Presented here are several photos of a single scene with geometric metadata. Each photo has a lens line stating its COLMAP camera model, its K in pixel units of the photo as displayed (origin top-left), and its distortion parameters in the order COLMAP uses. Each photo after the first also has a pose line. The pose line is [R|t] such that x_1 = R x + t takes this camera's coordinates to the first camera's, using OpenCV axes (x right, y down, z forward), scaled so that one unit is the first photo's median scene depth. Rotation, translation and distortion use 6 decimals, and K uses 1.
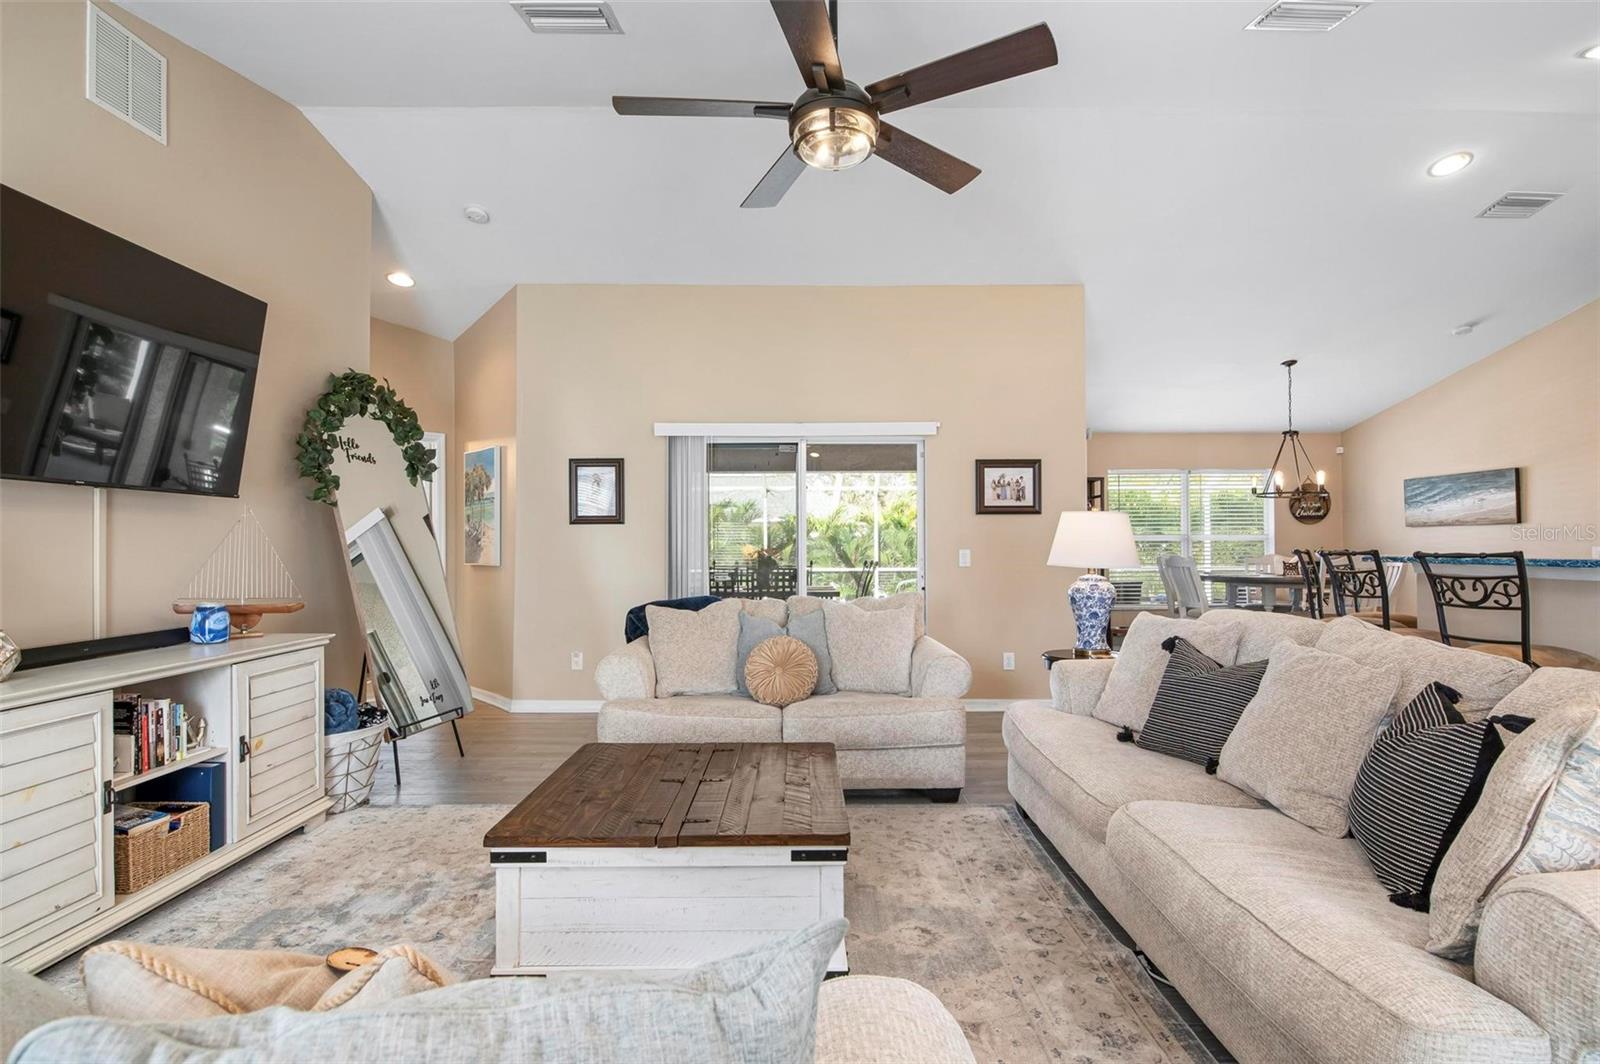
lens RADIAL K [[767.7, 0, 801.9], [0, 767.7, 541.4], [0, 0, 1]] dist [0.004946, -0.011039]
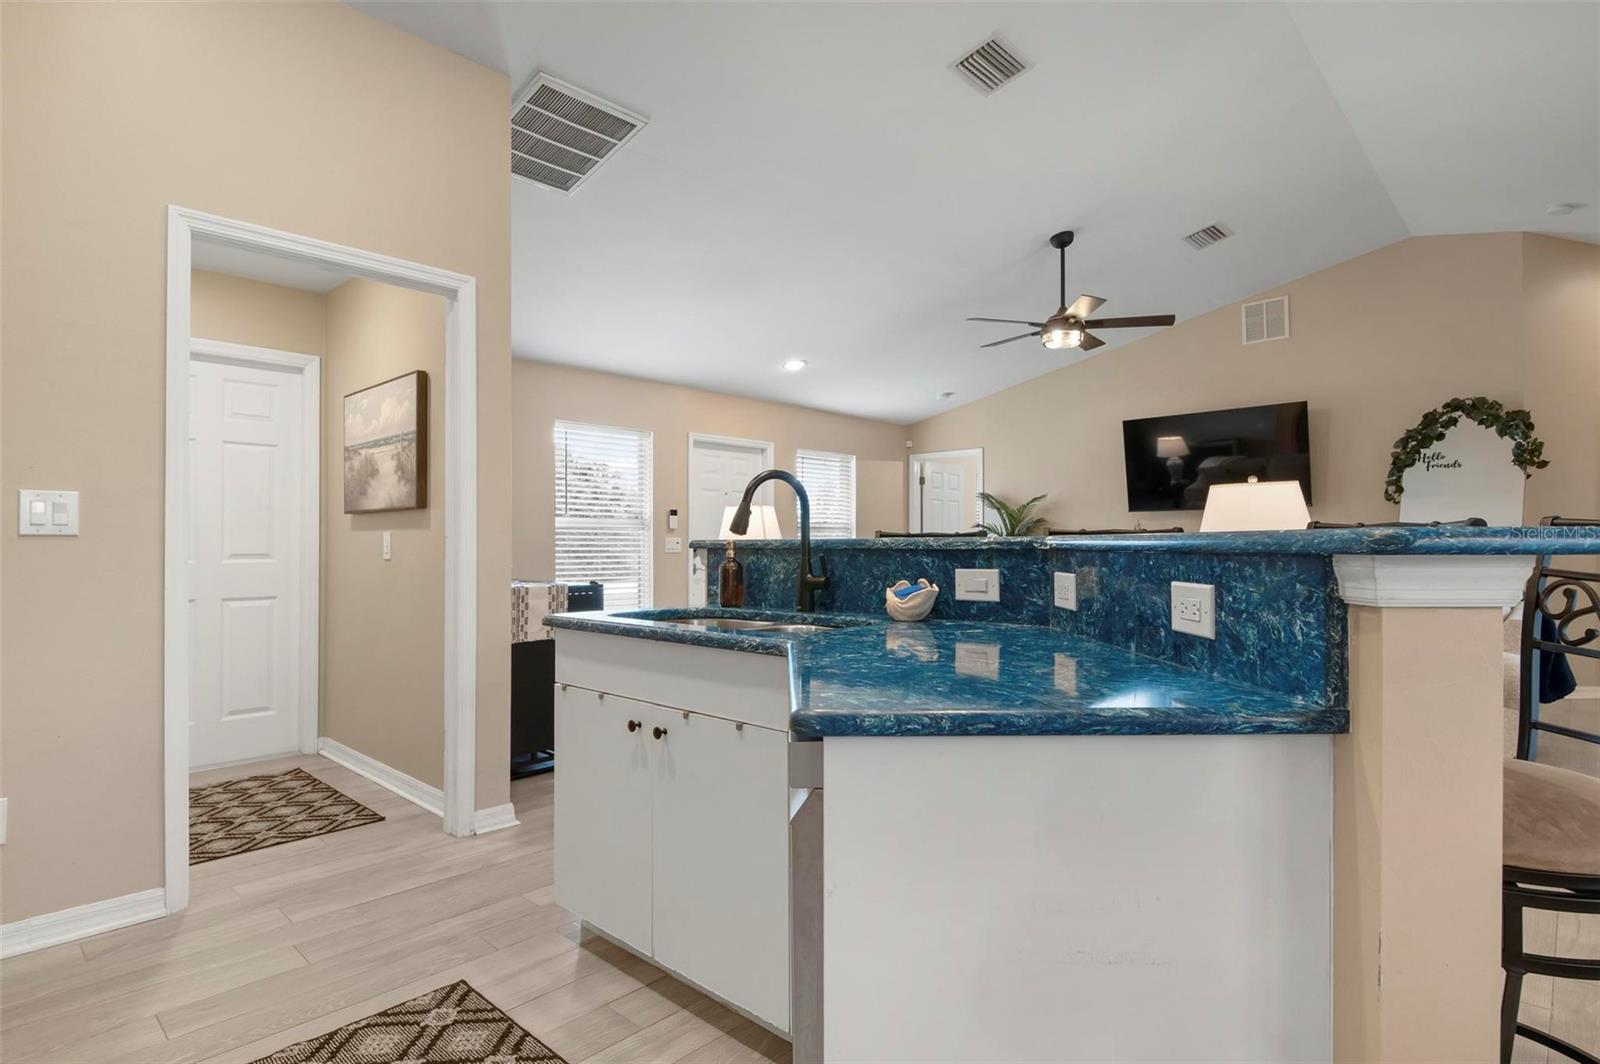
lens RADIAL K [[827.2, 0, 803.0], [0, 827.2, 534.3], [0, 0, 1]] dist [-0.000209, -0.001136]
pose [[-0.682171, -0.002841, -0.731187, 1.299089], [0.009791, 0.999867, -0.013019, 0.021664], [0.731127, -0.016040, -0.682053, 1.195213]]
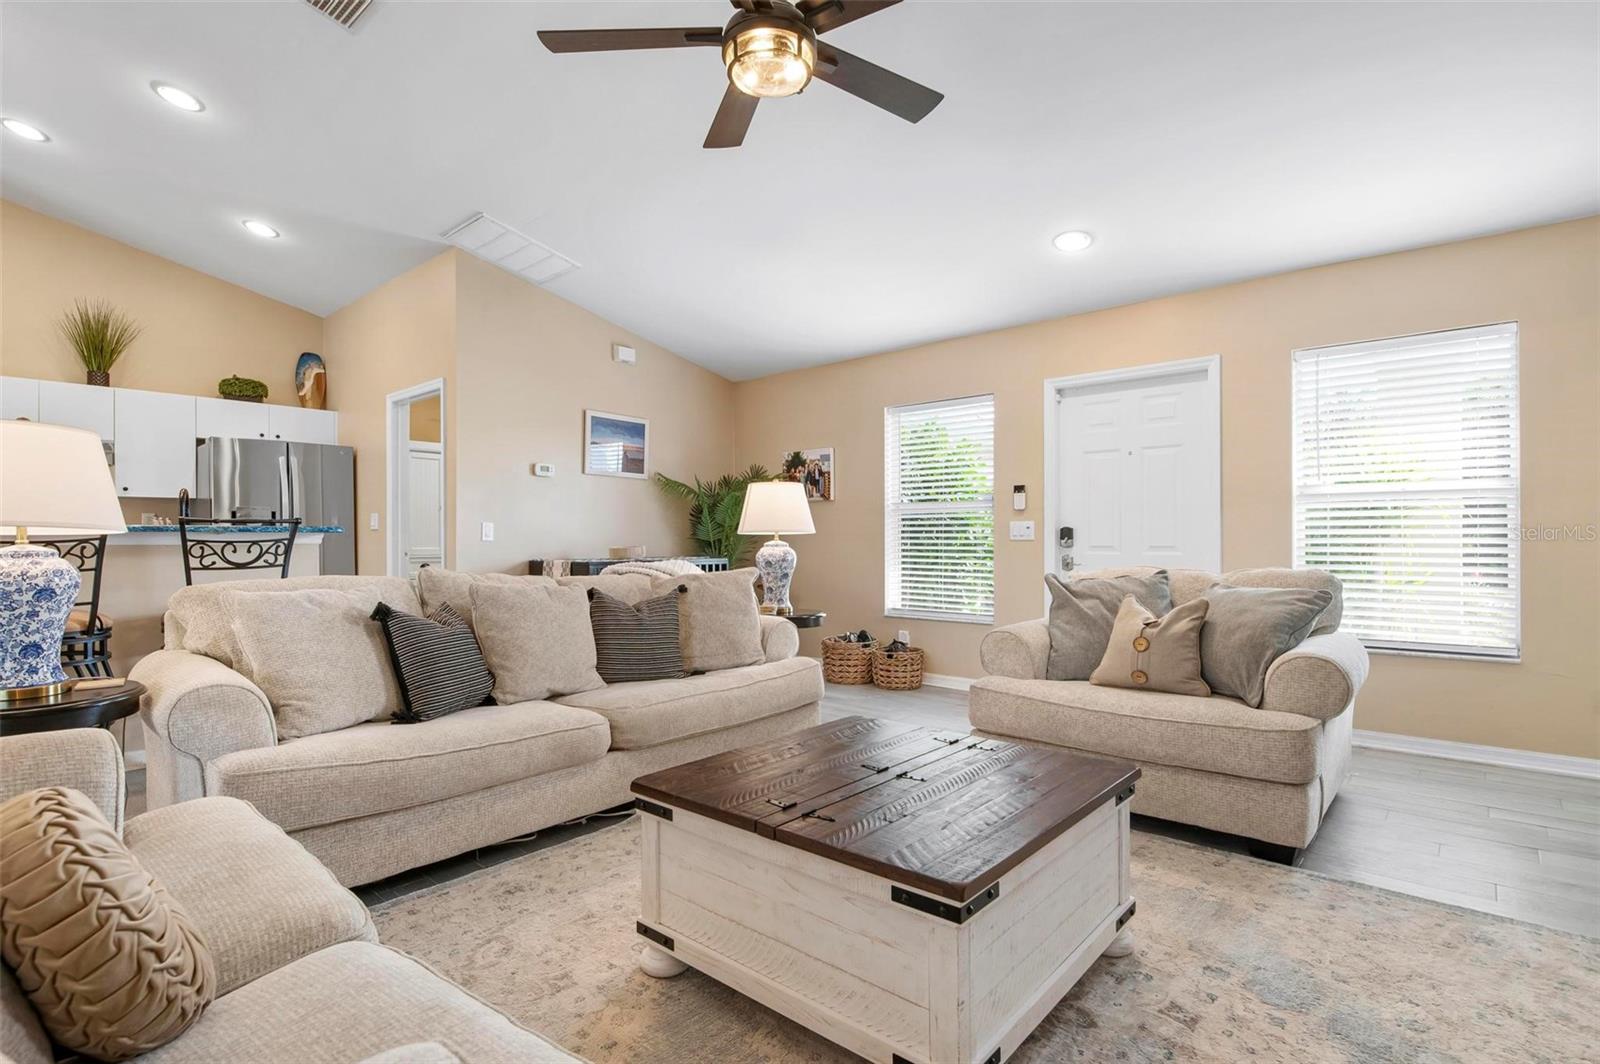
lens RADIAL K [[775.0, 0, 848.5], [0, 775.0, 535.5], [0, 0, 1]] dist [0.000228, -0.020875]
pose [[-0.777992, 0.011786, 0.628164, -0.389963], [0.005177, 0.999910, -0.012349, 0.043405], [-0.628253, -0.006356, -0.777983, 1.001262]]
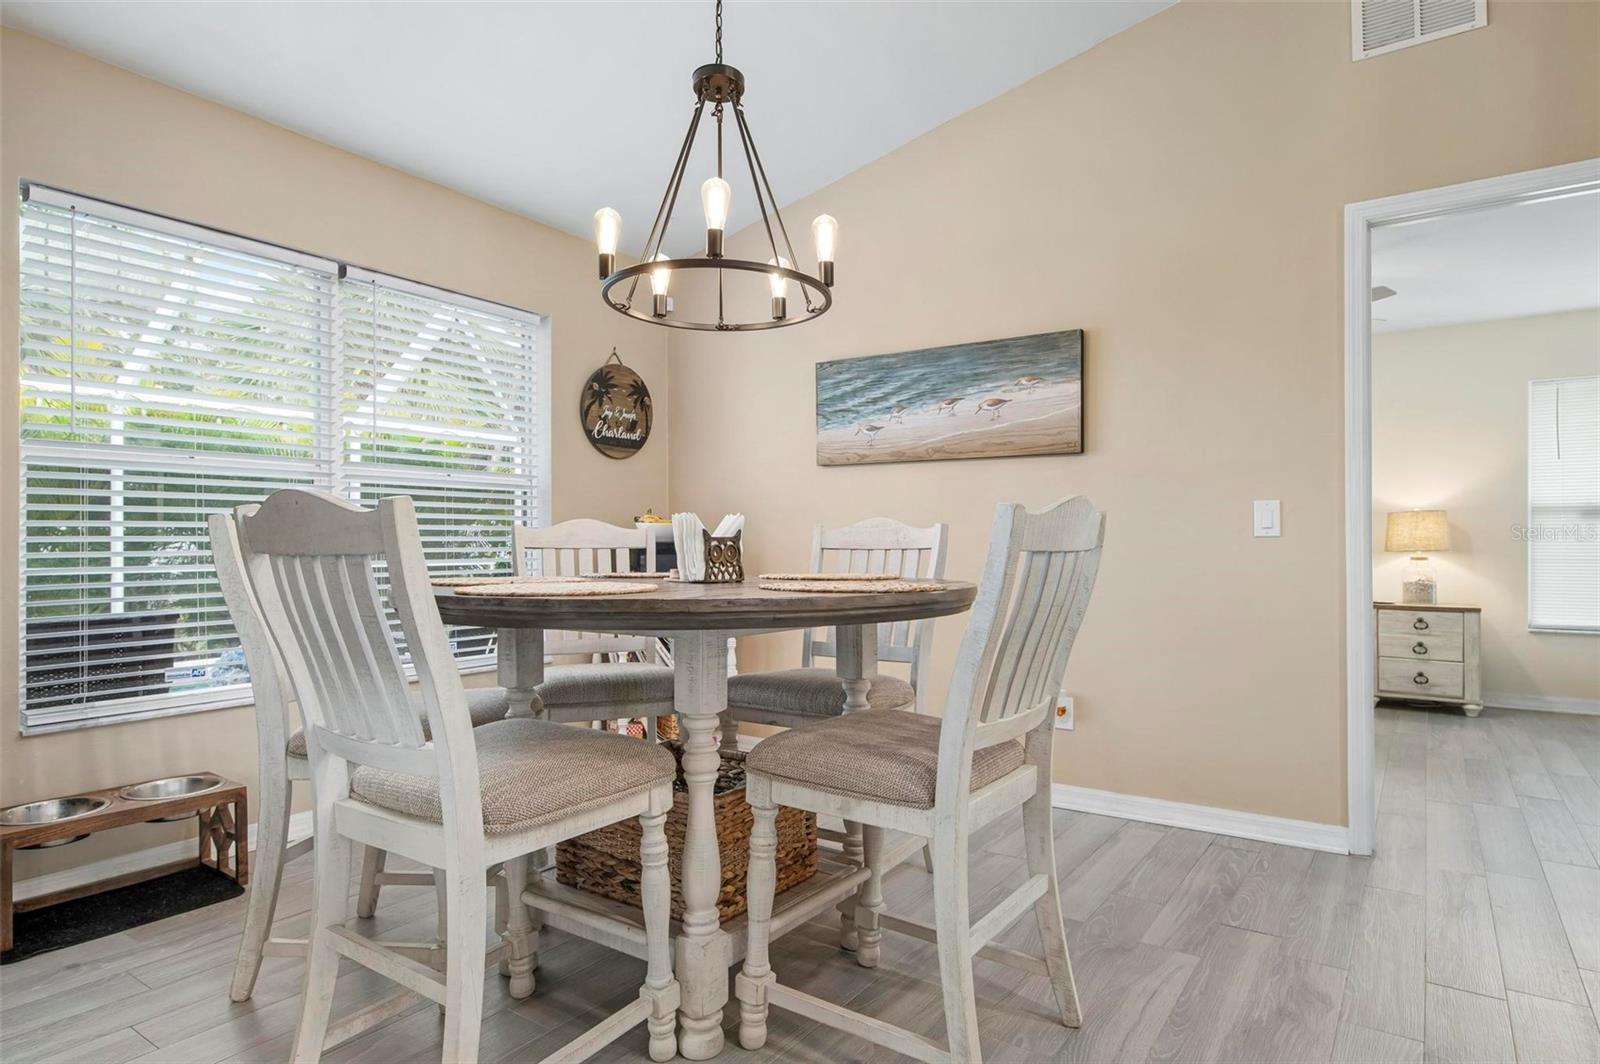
lens RADIAL K [[890.8, 0, 800.0], [0, 890.8, 532.0], [0, 0, 1]] dist [-0.003891, -0.000656]
pose [[0.568588, 0.014337, 0.822497, 0.653645], [-0.011615, 0.999888, -0.009399, 0.048132], [-0.822540, -0.004209, 0.568691, 1.338023]]
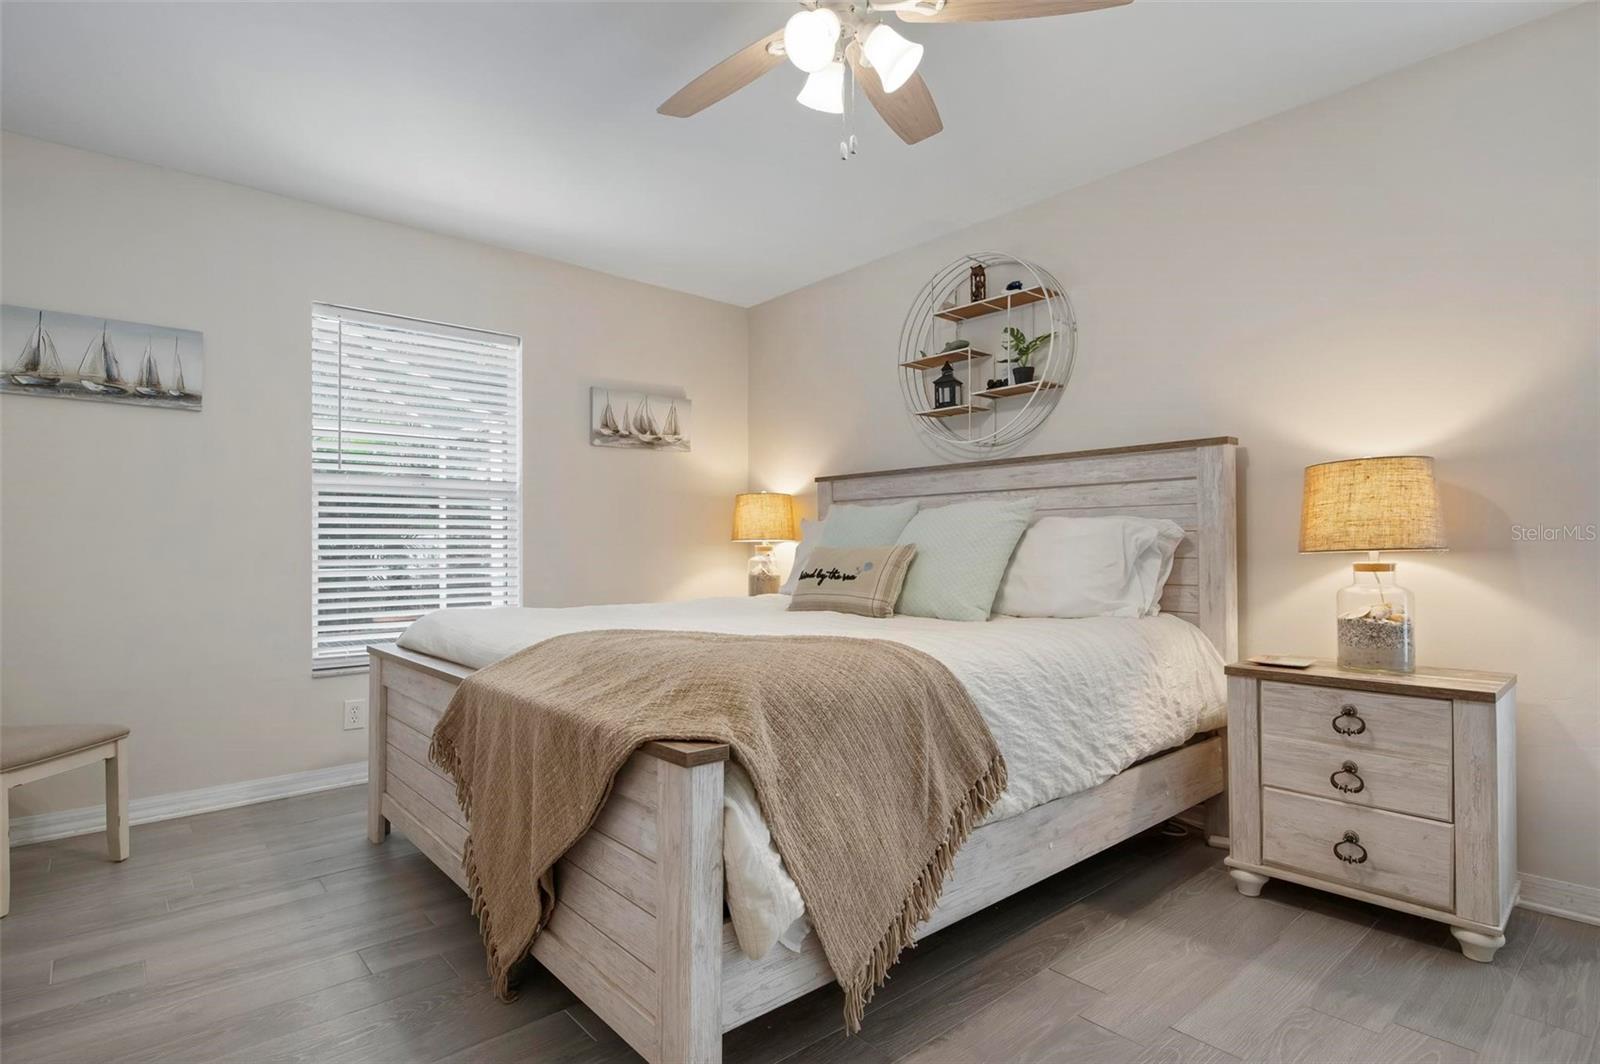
lens RADIAL K [[809.3, 0, 812.1], [0, 809.3, 535.6], [0, 0, 1]] dist [0.007400, -0.009151]
pose [[0.748379, 0.008803, 0.663213, 1.697207], [-0.001014, 0.999926, -0.012128, 0.050508], [-0.663270, 0.008404, 0.748333, 1.164801]]
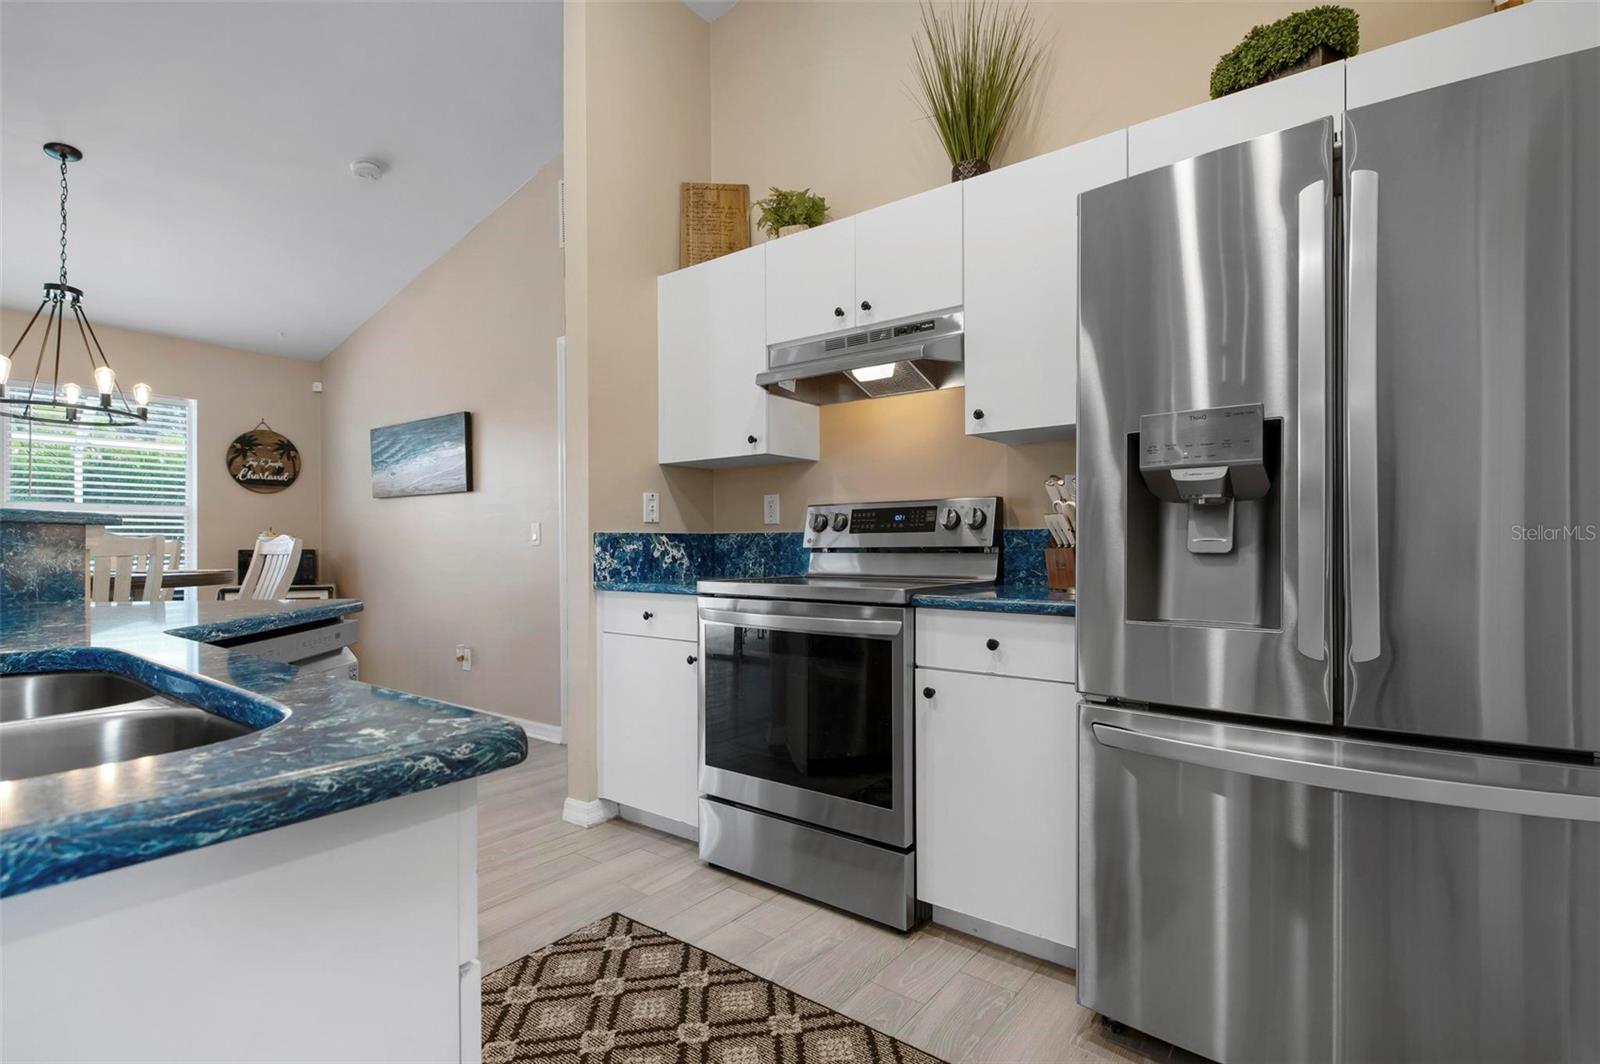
lens RADIAL K [[763.2, 0, 801.4], [0, 763.2, 548.4], [0, 0, 1]] dist [0.003900, -0.000473]
pose [[0.607677, -0.000542, 0.794184, 0.905182], [-0.008065, 0.999944, 0.006853, 0.033889], [-0.794143, -0.010570, 0.607639, 0.529923]]
